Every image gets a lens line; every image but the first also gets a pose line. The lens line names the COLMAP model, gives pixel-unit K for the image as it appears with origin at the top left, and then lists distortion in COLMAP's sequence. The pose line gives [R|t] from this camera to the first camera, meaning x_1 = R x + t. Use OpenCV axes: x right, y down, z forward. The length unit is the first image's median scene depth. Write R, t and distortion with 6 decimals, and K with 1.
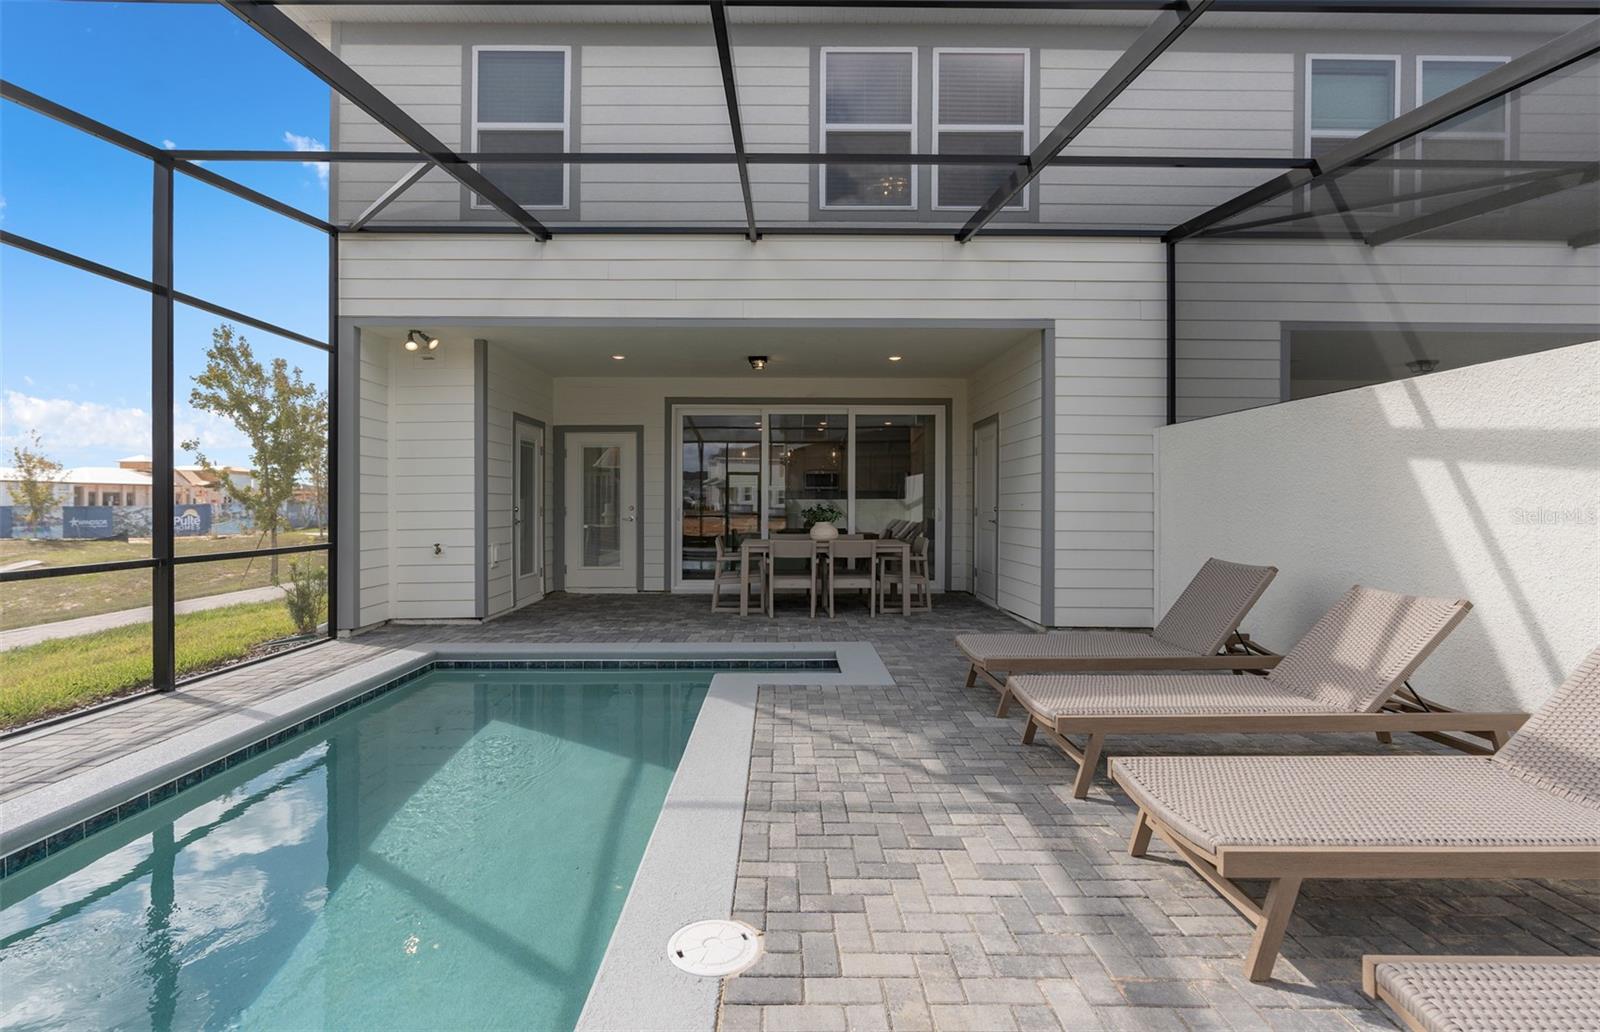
lens RADIAL K [[725.8, 0, 794.3], [0, 725.8, 495.4], [0, 0, 1]] dist [-0.007377, 0.000468]
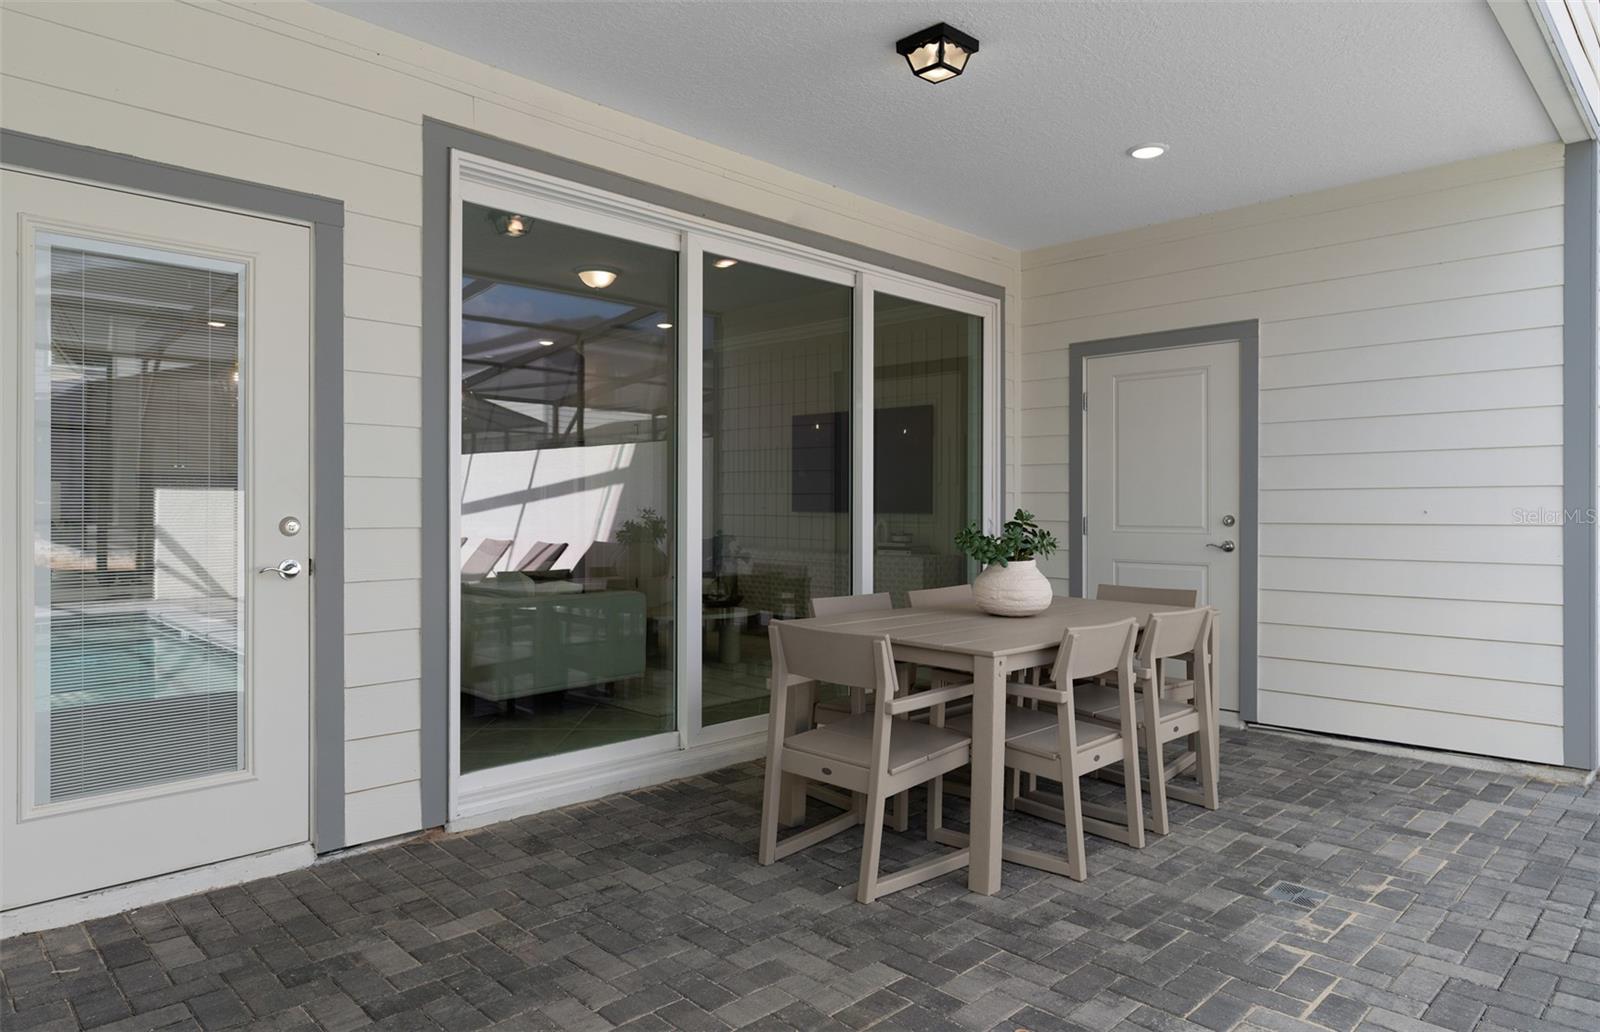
lens RADIAL K [[978.9, 0, 791.2], [0, 978.9, 511.1], [0, 0, 1]] dist [-0.000526, -0.000116]
pose [[0.716618, -0.002733, 0.697460, -0.472486], [-0.009947, 0.999851, 0.014139, 0.007661], [-0.697394, -0.017070, 0.716484, 0.905926]]
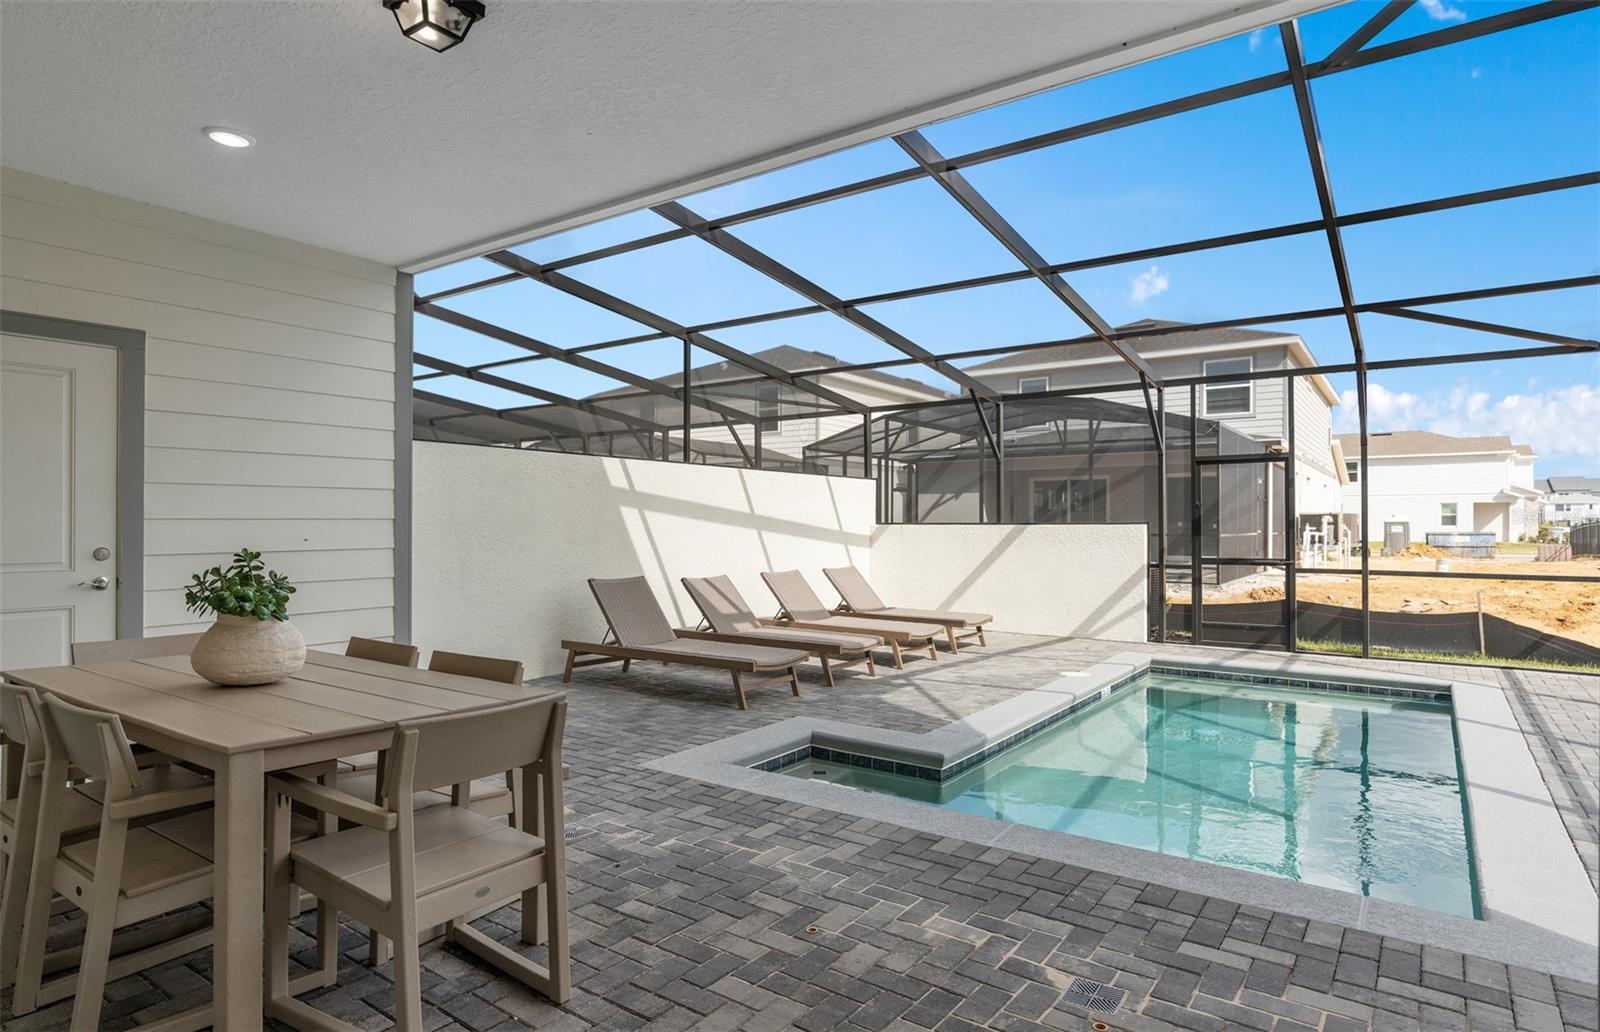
lens RADIAL K [[881.9, 0, 800.0], [0, 881.9, 516.0], [0, 0, 1]] dist [-0.001728, -0.000277]
pose [[-0.805853, 0.007176, 0.592073, -0.420579], [-0.004794, 0.999815, -0.018644, 0.005431], [-0.592097, -0.017863, -0.805669, 1.439421]]
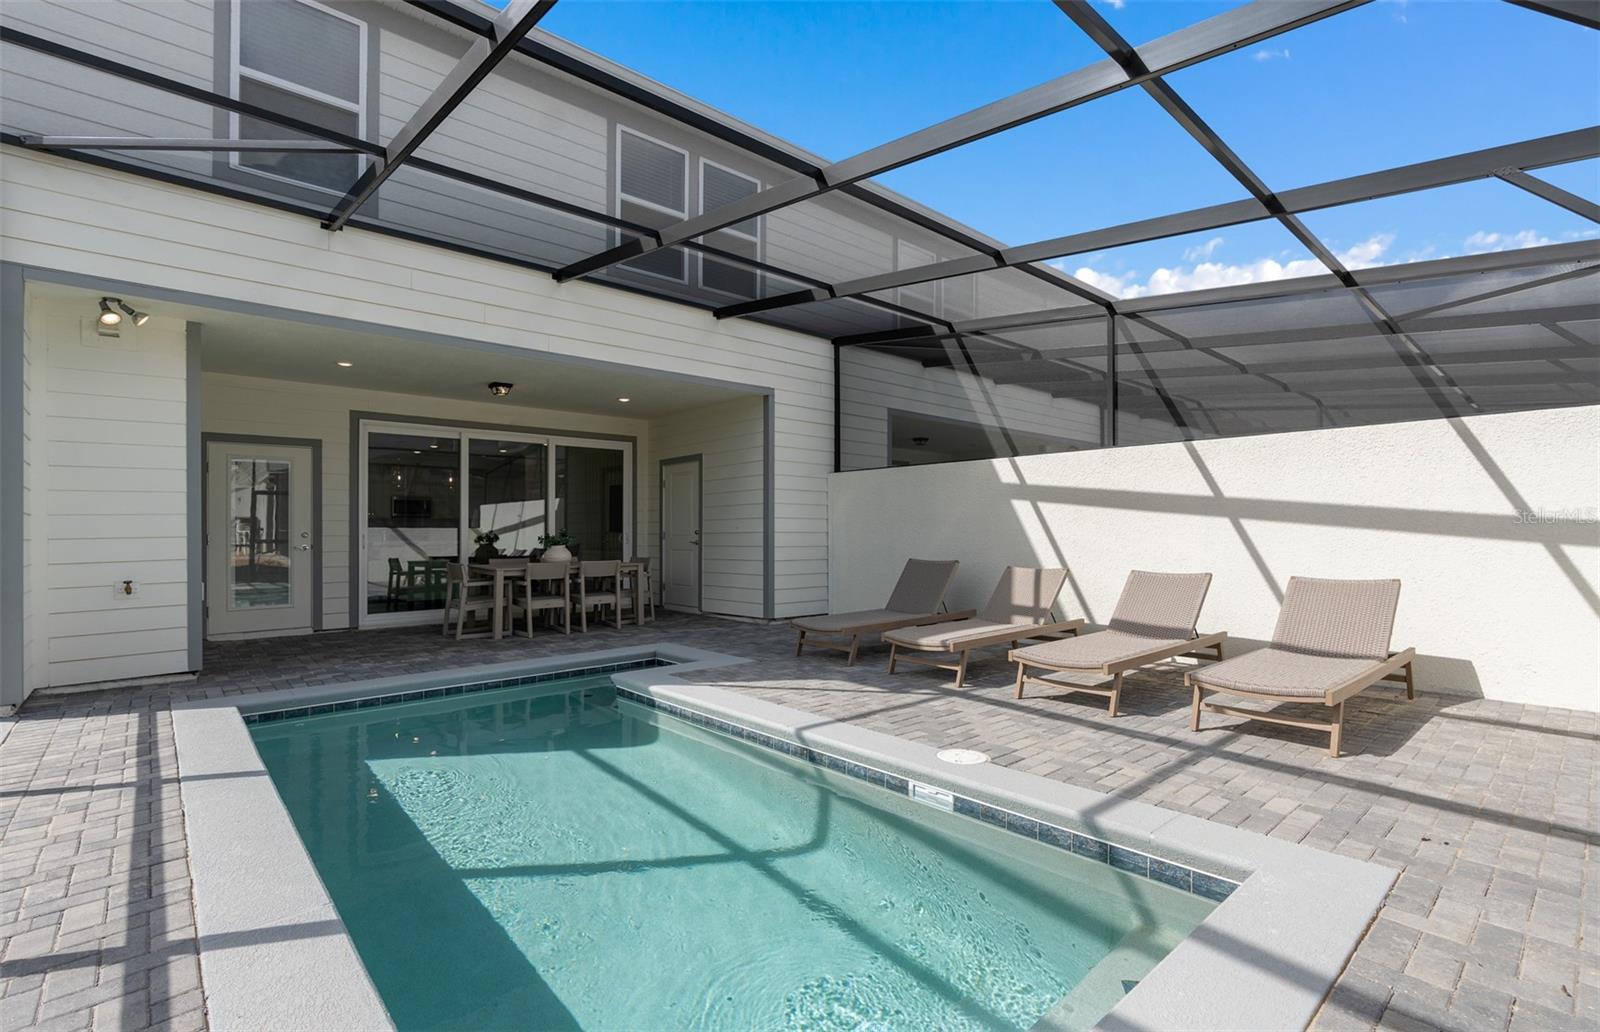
lens RADIAL K [[724.3, 0, 791.9], [0, 724.3, 525.2], [0, 0, 1]] dist [-0.005154, -0.000046]
pose [[0.757039, 0.000336, 0.653370, -0.489597], [0.000862, 0.999998, -0.001513, 0.010856], [-0.653369, 0.001709, 0.757037, -0.033924]]
